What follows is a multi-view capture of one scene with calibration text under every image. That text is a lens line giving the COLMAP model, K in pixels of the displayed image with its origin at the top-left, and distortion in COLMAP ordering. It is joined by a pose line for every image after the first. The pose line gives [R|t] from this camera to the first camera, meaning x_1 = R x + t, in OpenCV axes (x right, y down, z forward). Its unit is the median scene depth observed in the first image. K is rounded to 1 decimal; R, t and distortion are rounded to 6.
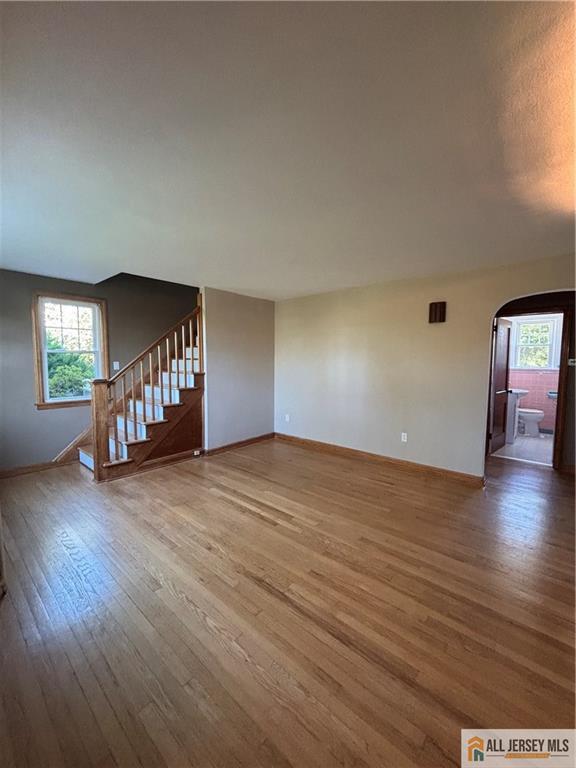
lens RADIAL K [[309.2, 0, 286.8], [0, 309.2, 381.7], [0, 0, 1]] dist [-0.000664, 0.001004]
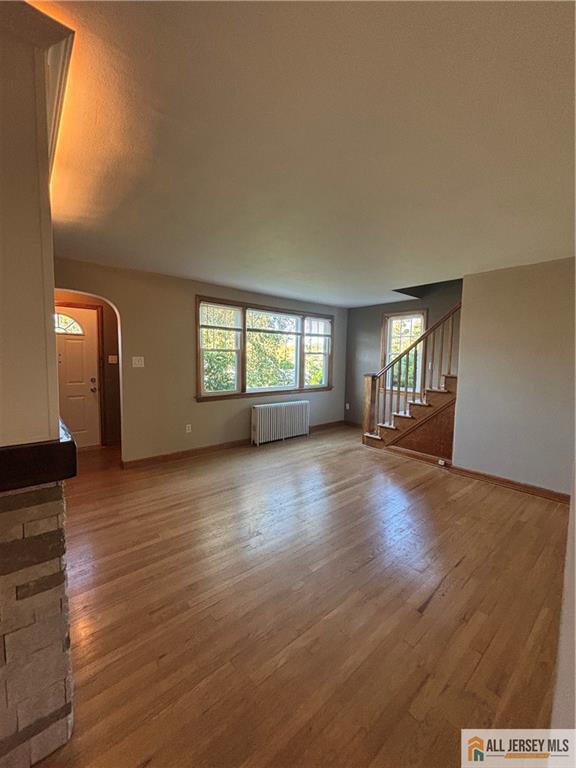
lens RADIAL K [[309.2, 0, 286.8], [0, 309.2, 381.7], [0, 0, 1]] dist [-0.000664, 0.001004]
pose [[-0.147201, 0.071994, -0.986483, 0.800116], [-0.091849, 0.992043, 0.086105, -0.052141], [0.984833, 0.103282, -0.139418, 0.793565]]
